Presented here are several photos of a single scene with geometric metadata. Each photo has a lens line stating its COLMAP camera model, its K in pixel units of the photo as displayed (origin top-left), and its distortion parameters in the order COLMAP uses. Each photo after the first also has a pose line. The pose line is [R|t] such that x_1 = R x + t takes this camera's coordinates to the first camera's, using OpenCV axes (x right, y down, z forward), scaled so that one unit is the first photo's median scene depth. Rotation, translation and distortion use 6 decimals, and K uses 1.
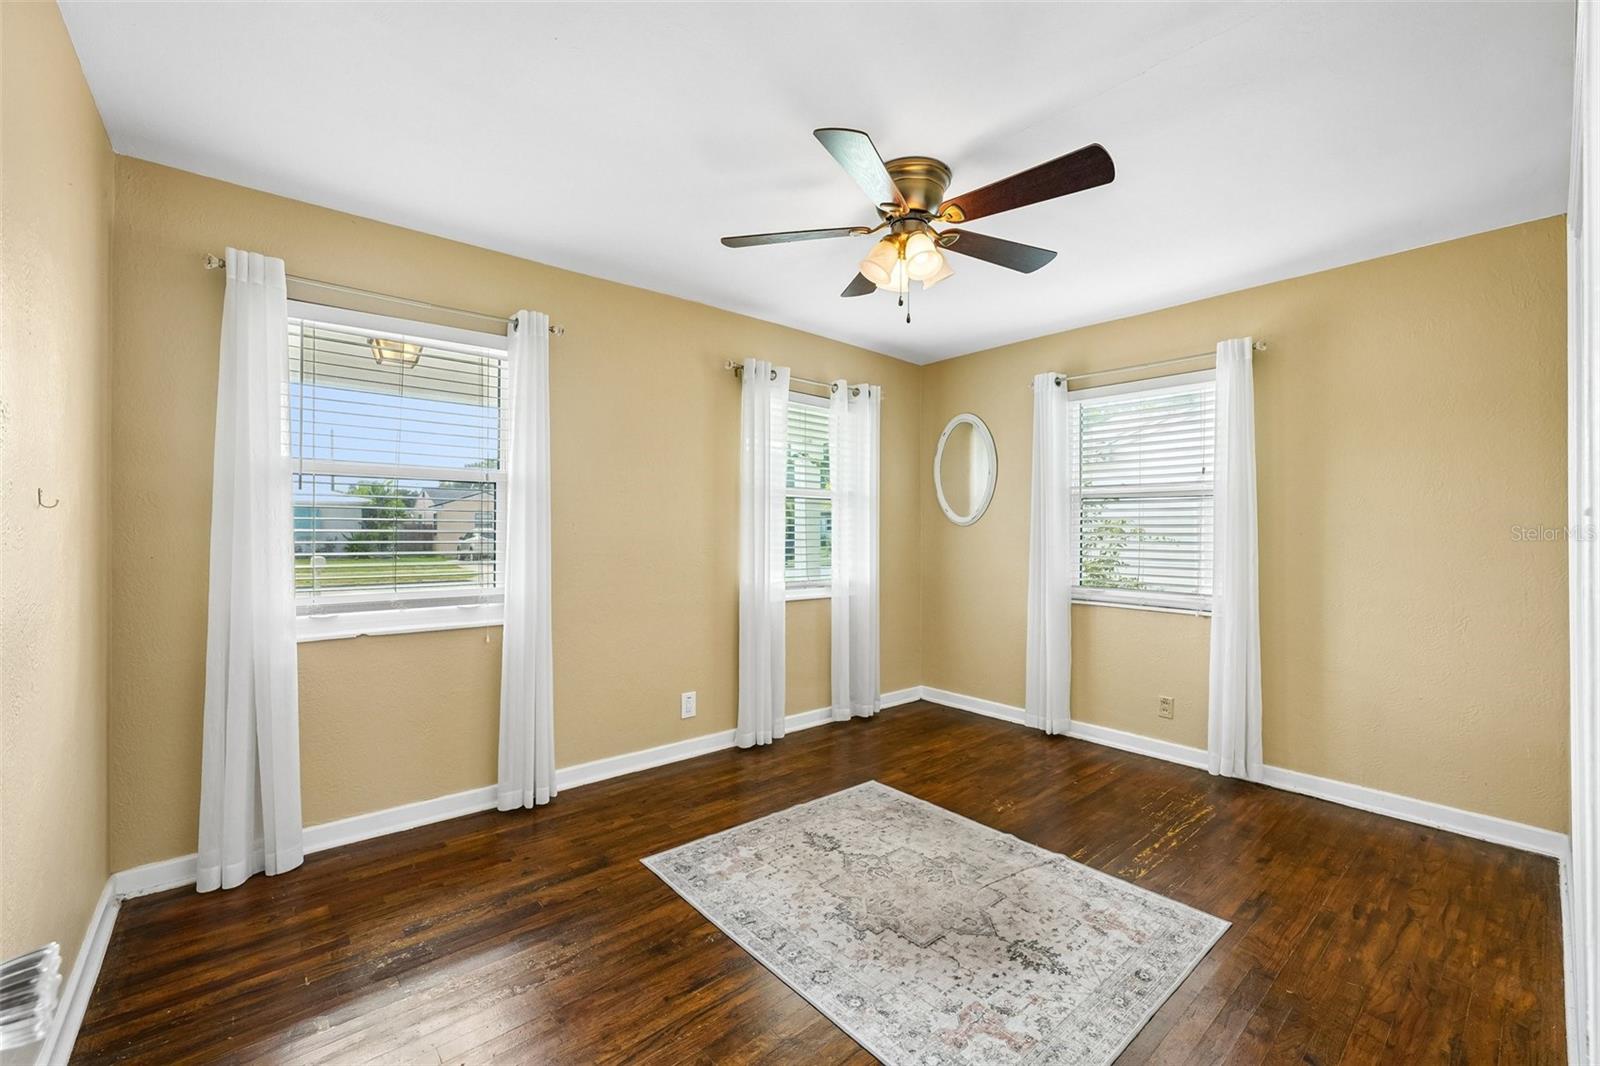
lens RADIAL K [[649.6, 0, 799.5], [0, 649.6, 534.4], [0, 0, 1]] dist [-0.003552, 0.000049]
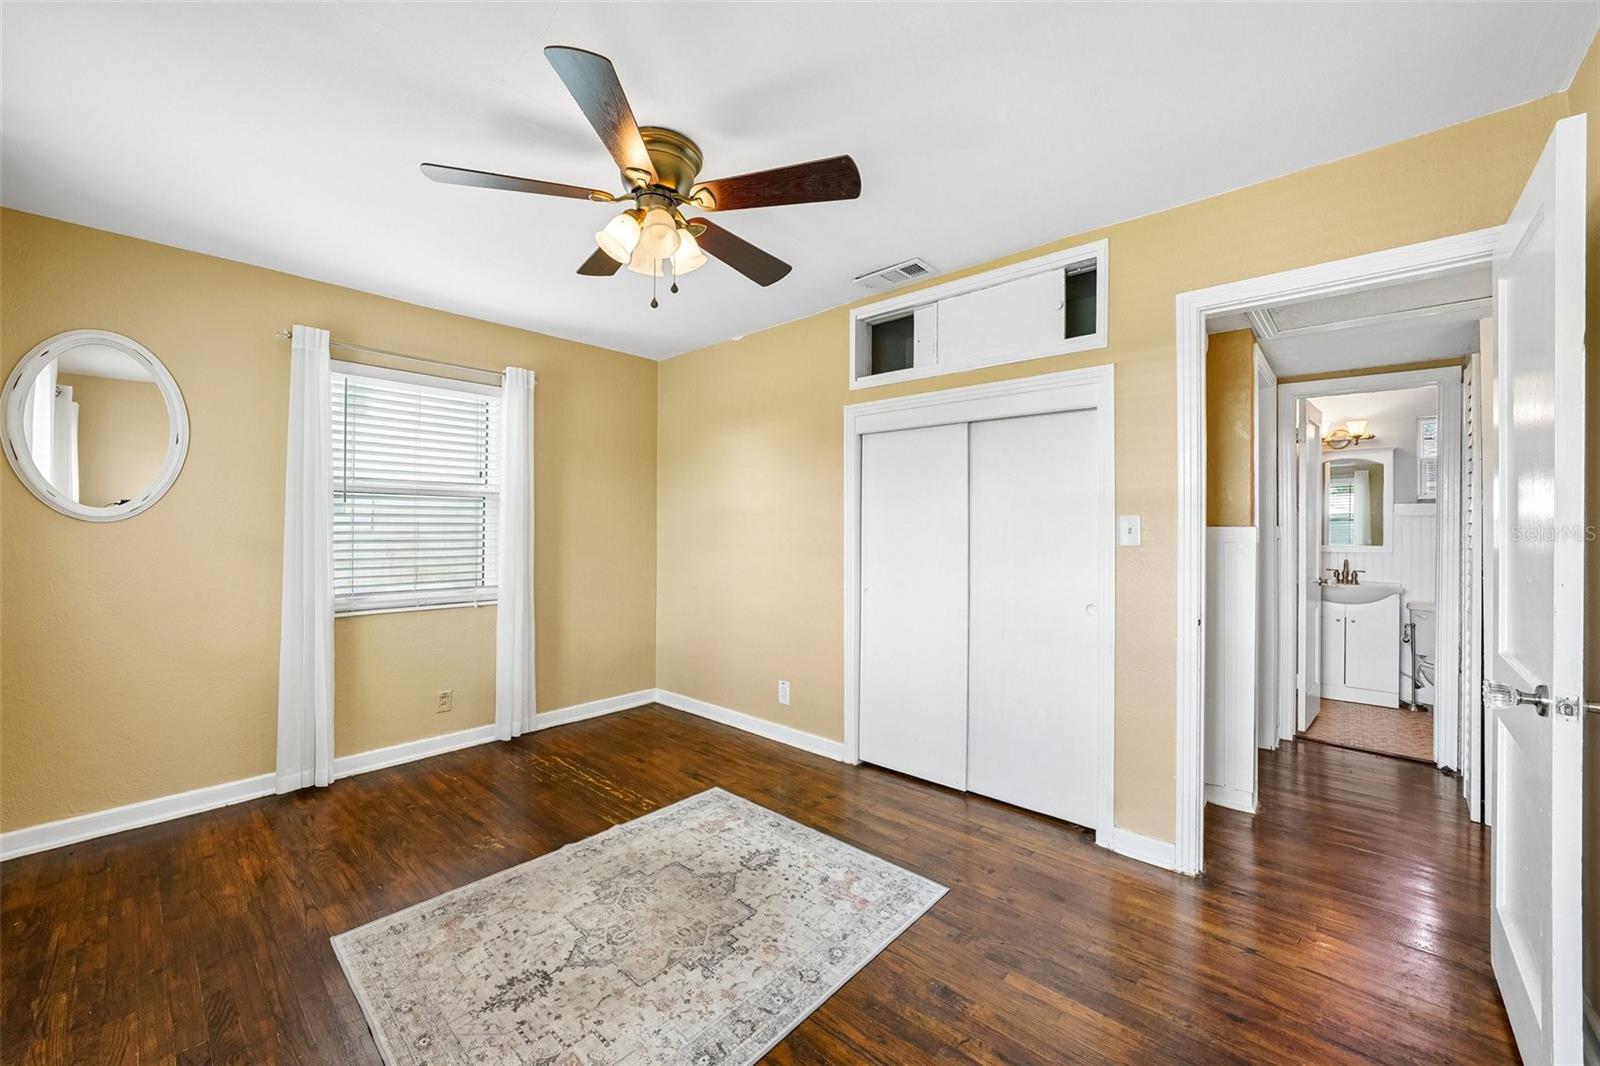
lens RADIAL K [[633.5, 0, 769.1], [0, 633.5, 524.1], [0, 0, 1]] dist [-0.013731, 0.002589]
pose [[-0.103033, -0.000504, 0.994678, -0.688558], [0.005900, 0.999982, 0.001117, -0.015077], [-0.994660, 0.005983, -0.103028, 0.856704]]
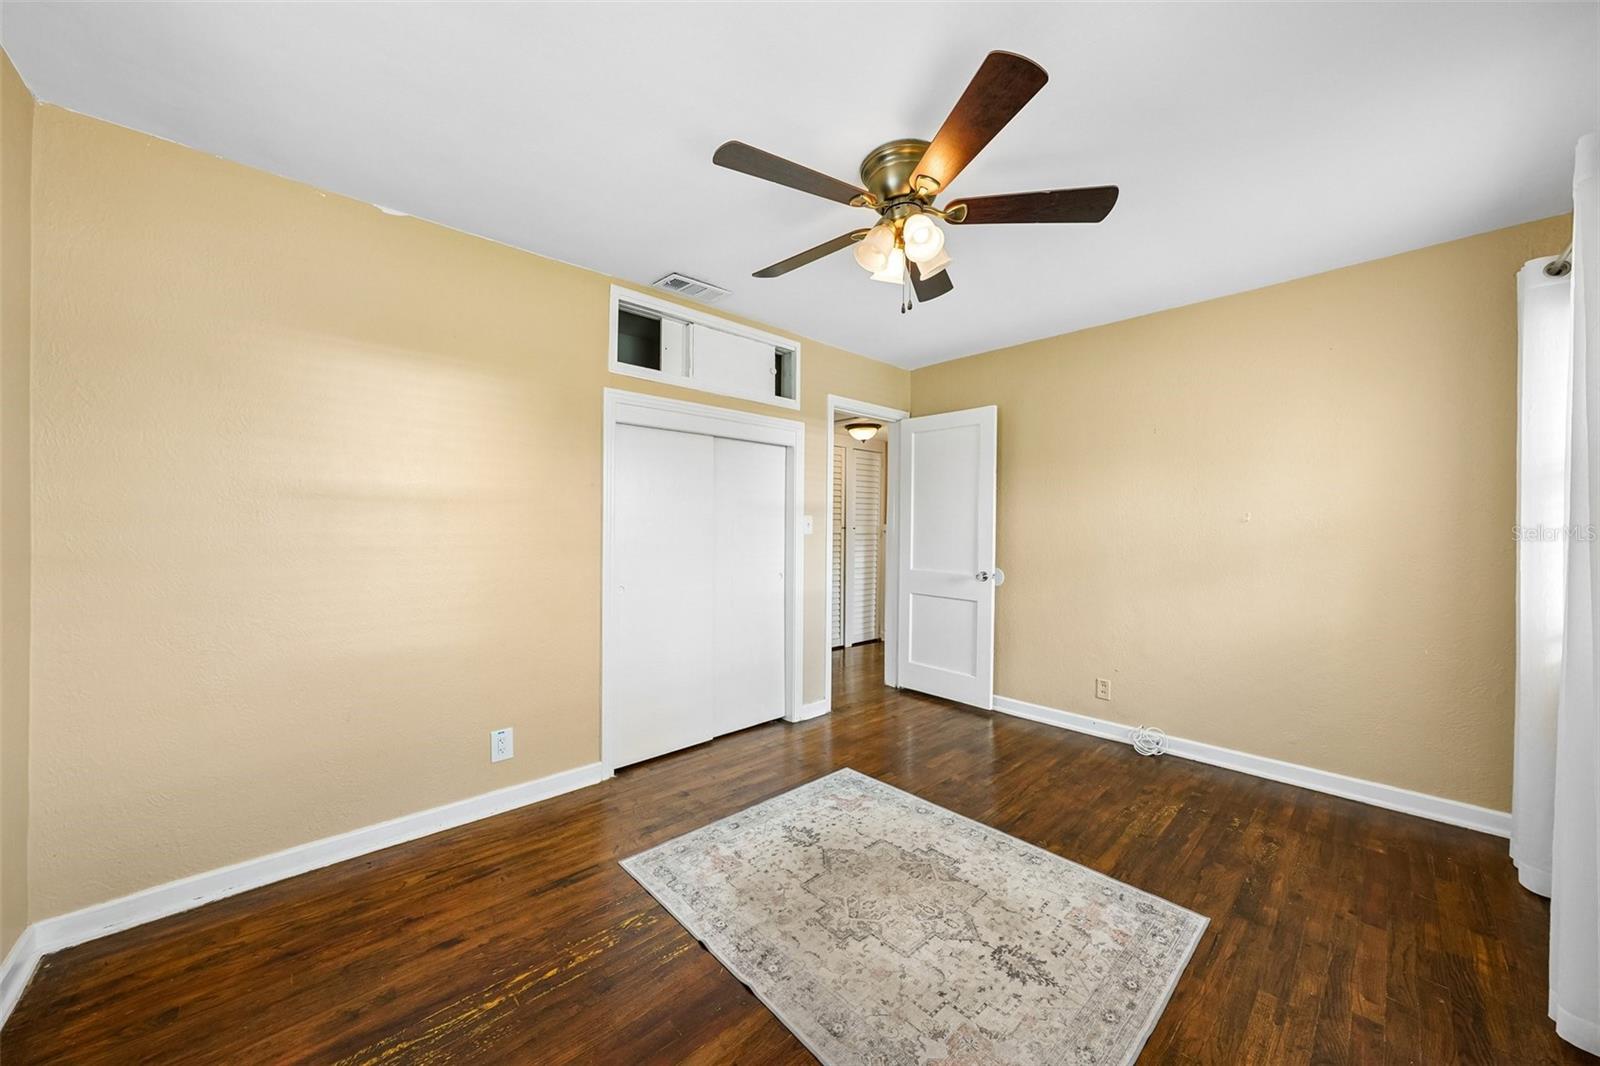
lens RADIAL K [[575.9, 0, 816.1], [0, 575.9, 524.9], [0, 0, 1]] dist [-0.020378, 0.004393]
pose [[-0.997335, -0.011574, -0.072033, 0.329396], [-0.012203, 0.999891, 0.008298, -0.013811], [0.071929, 0.009155, -0.997368, 1.704693]]
